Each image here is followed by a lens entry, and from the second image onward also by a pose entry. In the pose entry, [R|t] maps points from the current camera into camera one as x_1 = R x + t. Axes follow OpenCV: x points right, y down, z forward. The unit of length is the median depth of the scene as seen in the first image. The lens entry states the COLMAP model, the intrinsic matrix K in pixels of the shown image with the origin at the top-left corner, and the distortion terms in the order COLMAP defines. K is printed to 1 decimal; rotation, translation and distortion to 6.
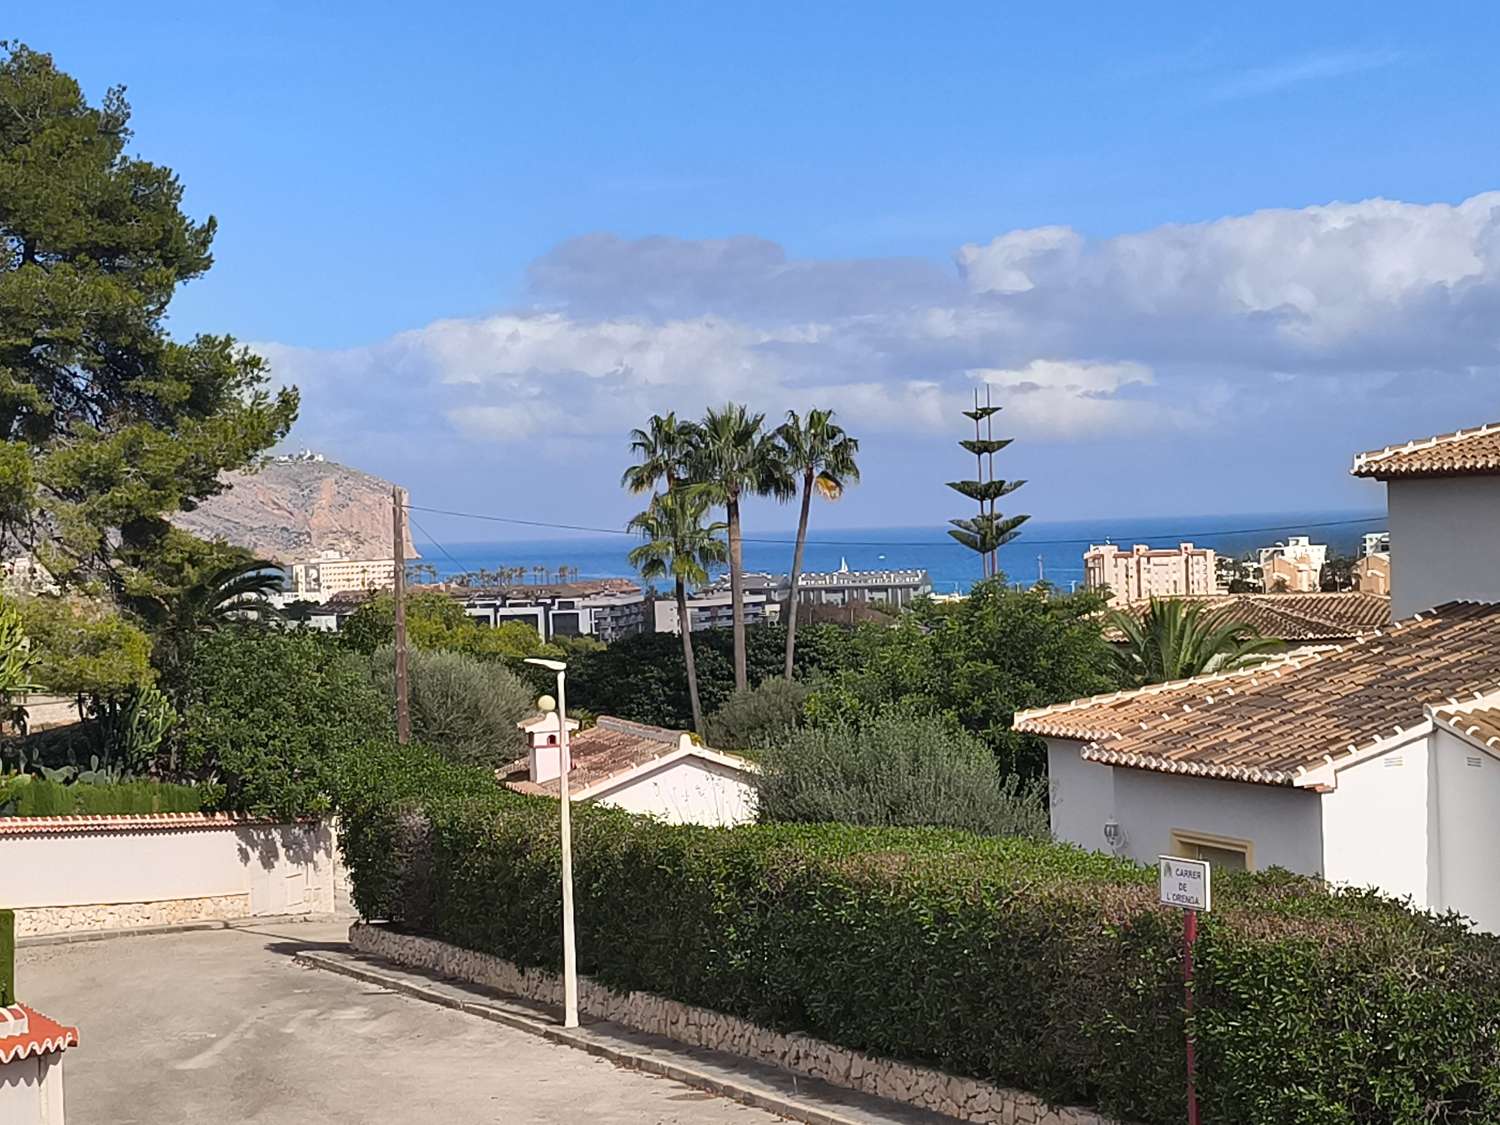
lens RADIAL K [[2955.0, 0, 750.0], [0, 2955.0, 562.5], [0, 0, 1]] dist [0.054202, 0.080093]
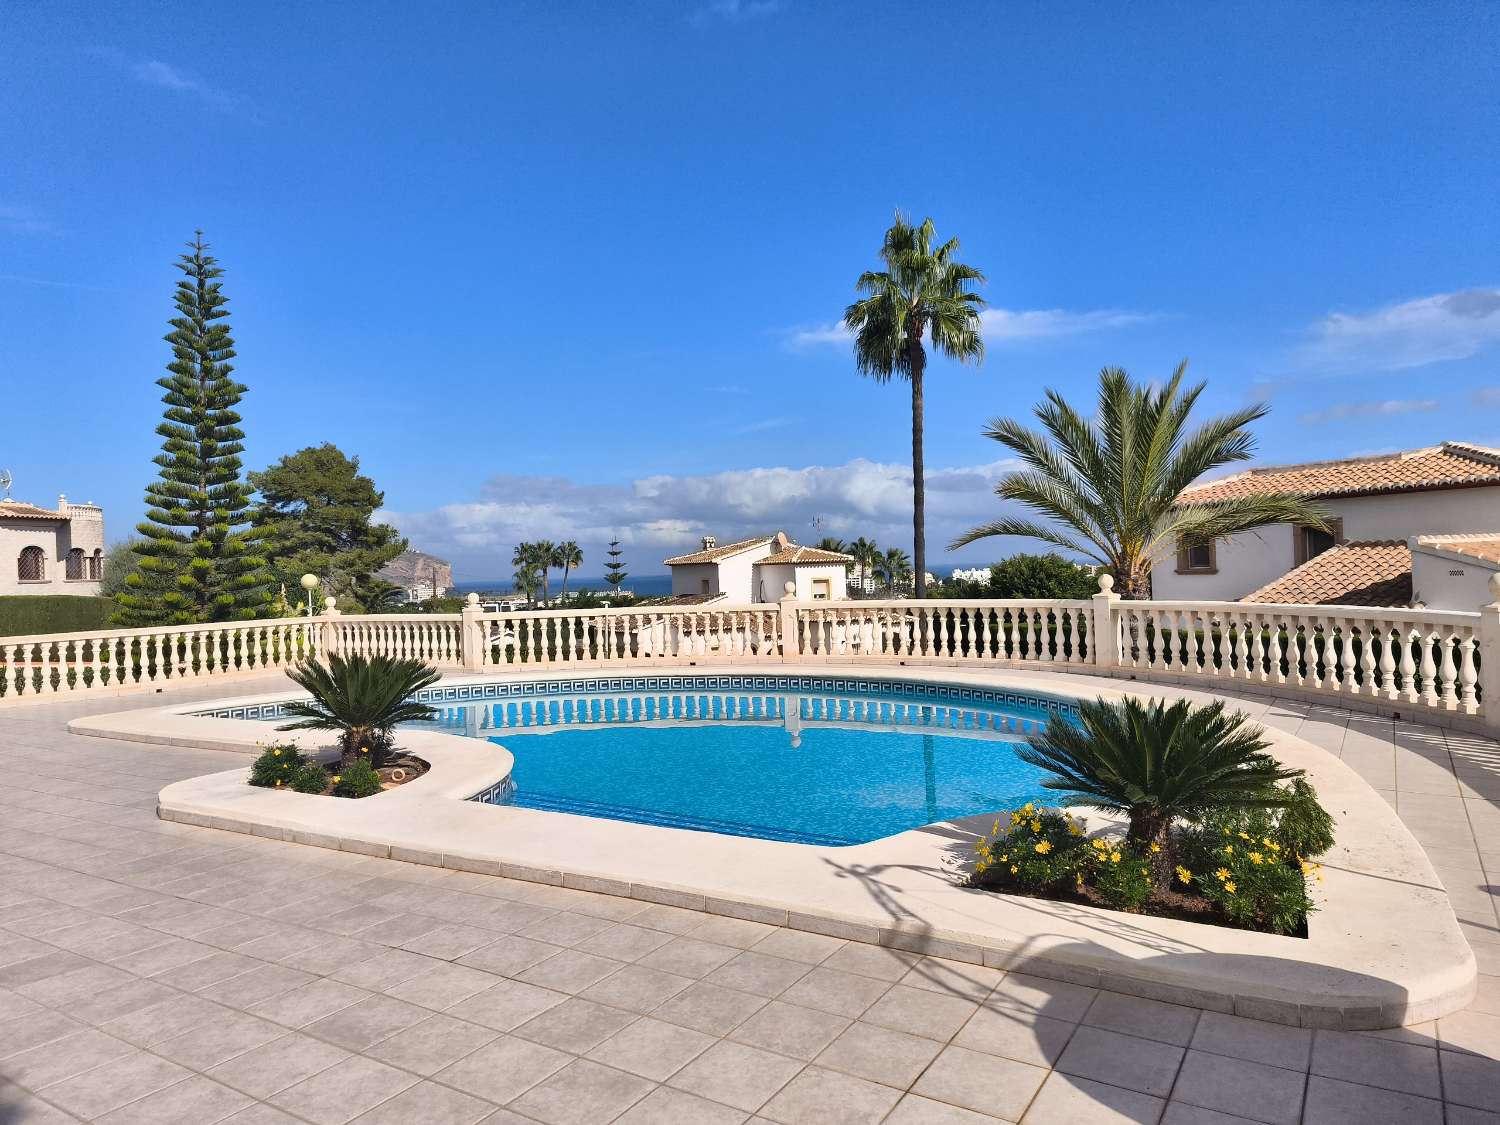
lens RADIAL K [[1017.8, 0, 748.3], [0, 1017.8, 571.0], [0, 0, 1]] dist [0.075172, -0.034730]
pose [[0.984432, -0.001978, 0.175757, 0.031321], [0.005012, 0.999846, -0.016823, 0.002978], [-0.175697, 0.017442, 0.984290, -0.268814]]
